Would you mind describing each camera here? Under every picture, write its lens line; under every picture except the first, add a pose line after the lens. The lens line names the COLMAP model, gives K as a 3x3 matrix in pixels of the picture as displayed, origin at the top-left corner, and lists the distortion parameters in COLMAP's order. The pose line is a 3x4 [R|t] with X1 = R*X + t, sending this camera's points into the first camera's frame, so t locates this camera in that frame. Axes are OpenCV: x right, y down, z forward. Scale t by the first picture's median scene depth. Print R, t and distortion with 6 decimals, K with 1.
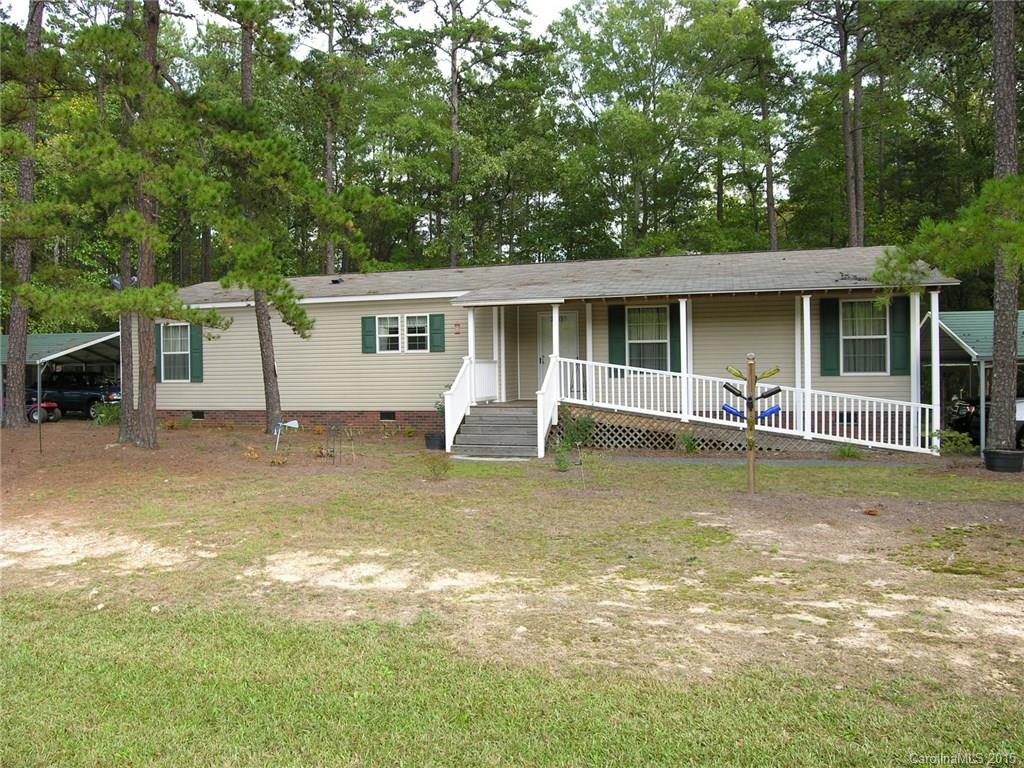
lens RADIAL K [[738.4, 0, 510.8], [0, 738.4, 385.5], [0, 0, 1]] dist [-0.061015, 0.004100]
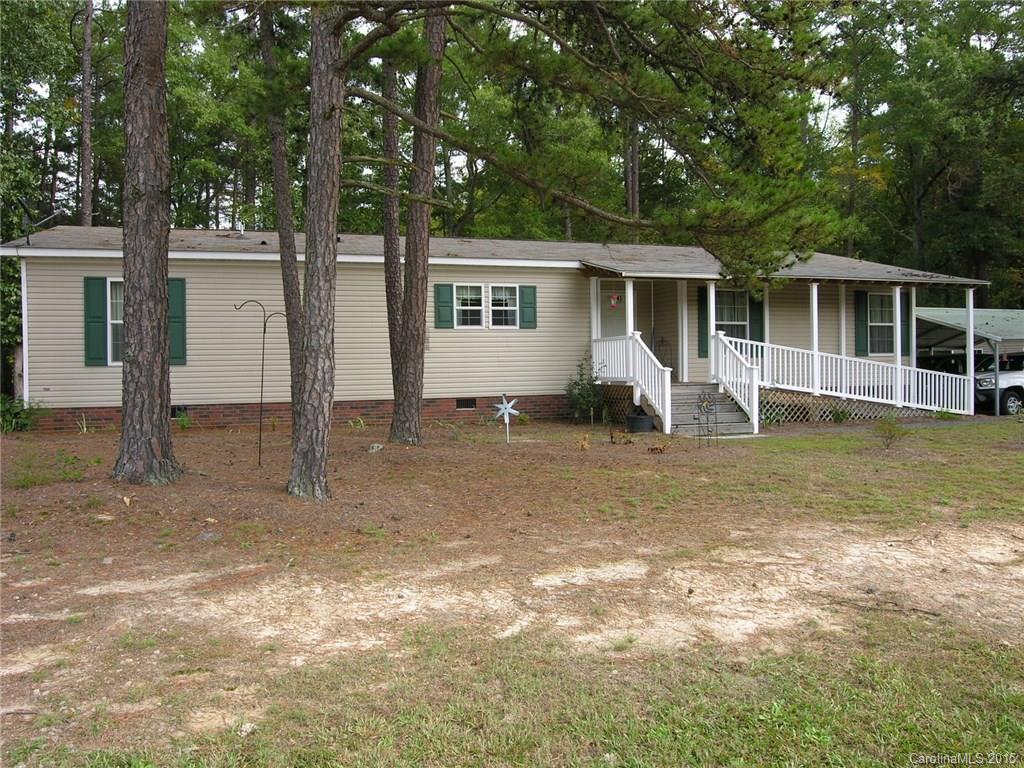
lens RADIAL K [[738.4, 0, 511.5], [0, 738.4, 383.2], [0, 0, 1]] dist [-0.061015, 0.004100]
pose [[0.842030, -0.011400, 0.539310, -0.585106], [0.015959, 0.999866, -0.003781, 0.022388], [-0.539194, 0.011790, 0.842099, 0.267210]]
